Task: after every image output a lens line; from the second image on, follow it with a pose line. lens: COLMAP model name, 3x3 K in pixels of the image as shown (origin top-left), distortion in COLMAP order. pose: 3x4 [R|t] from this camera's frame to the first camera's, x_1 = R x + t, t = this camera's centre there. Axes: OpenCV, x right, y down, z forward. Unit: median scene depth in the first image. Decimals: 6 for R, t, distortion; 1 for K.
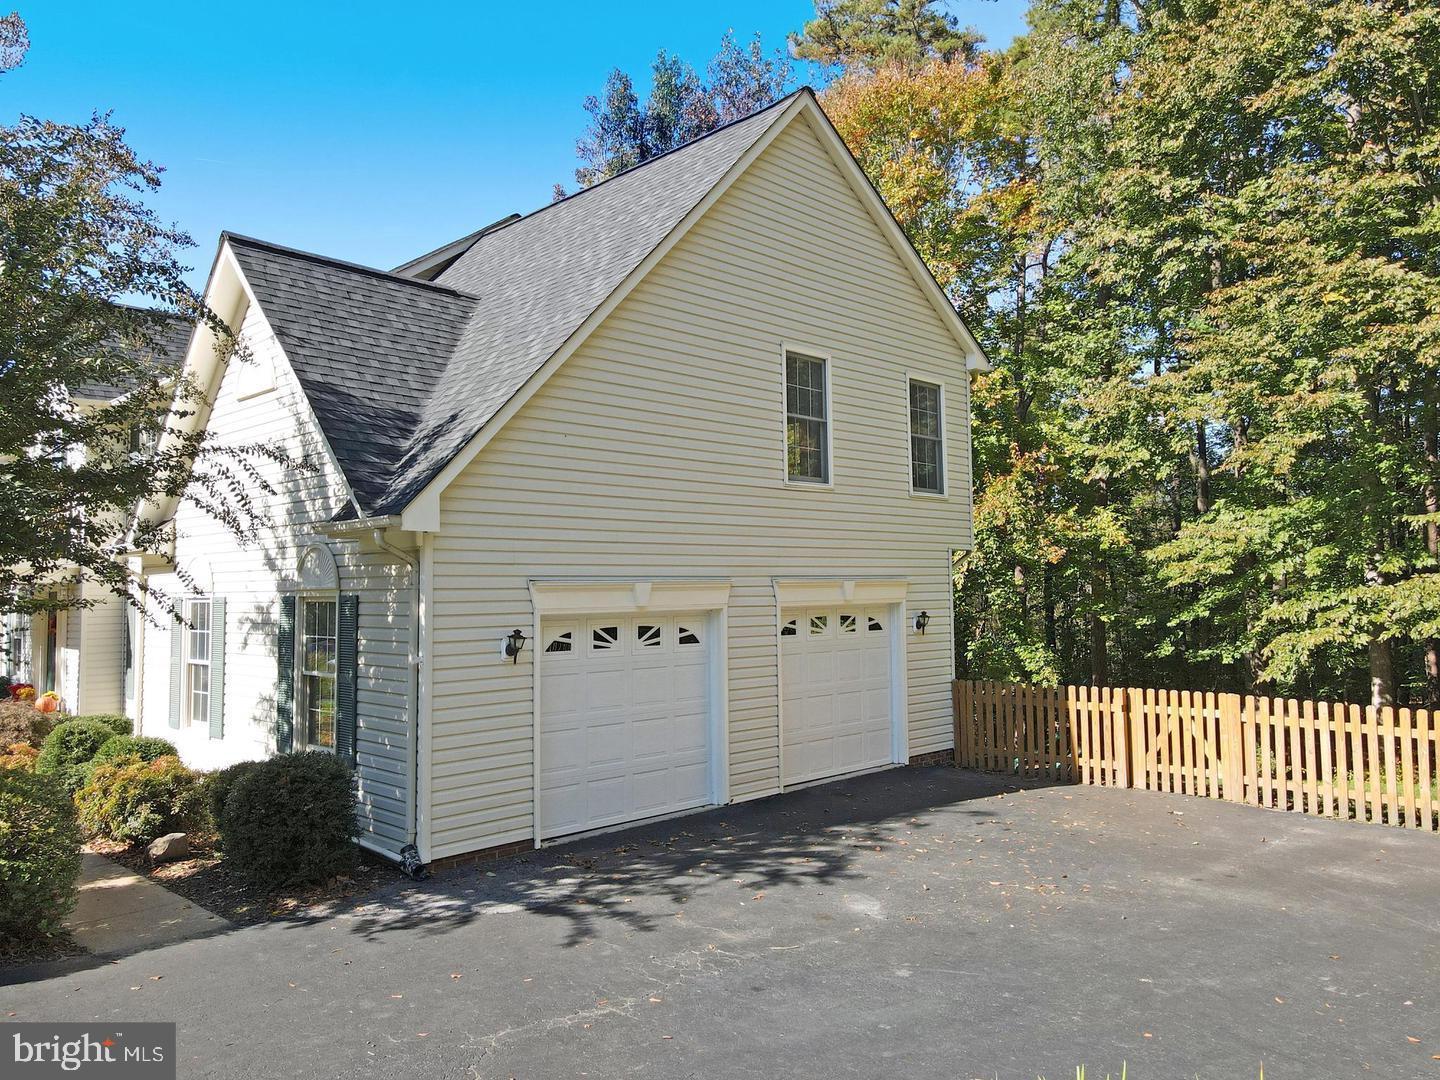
lens RADIAL K [[1049.1, 0, 720.7], [0, 1049.1, 537.6], [0, 0, 1]] dist [0.015361, 0.003977]
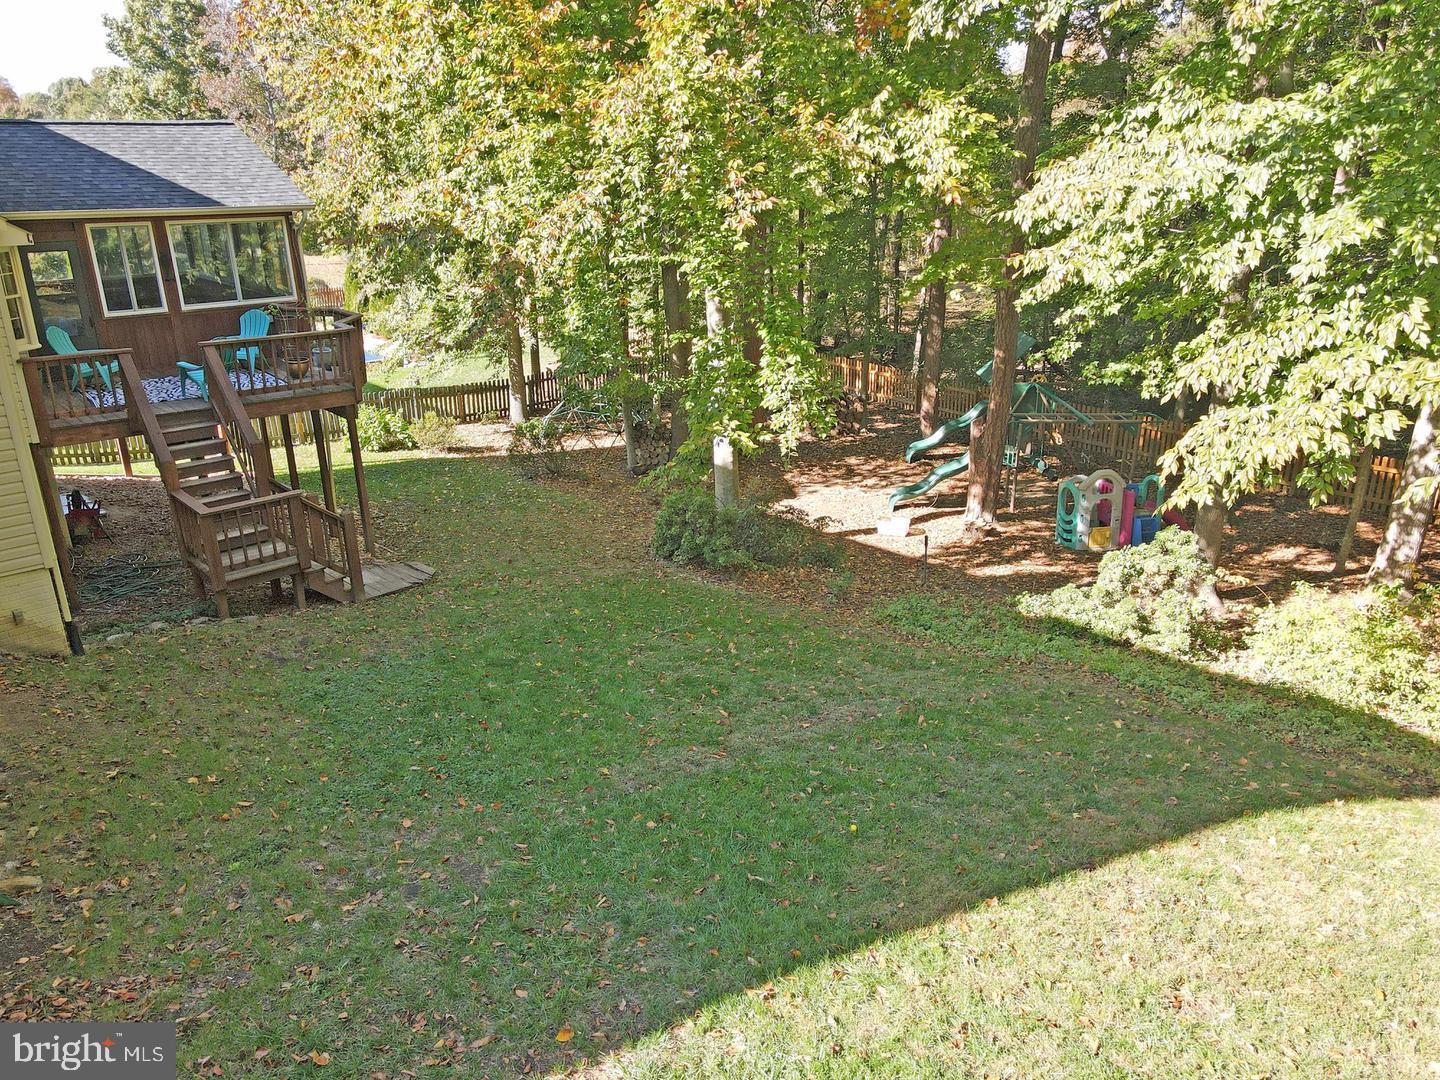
lens RADIAL K [[1049.1, 0, 722.1], [0, 1049.1, 539.6], [0, 0, 1]] dist [0.015361, 0.003977]
pose [[1.000000, -0.000274, -0.000013, 0.323617], [0.000260, 0.932993, 0.359895, -0.016504], [-0.000087, -0.359895, 0.932993, 0.559655]]
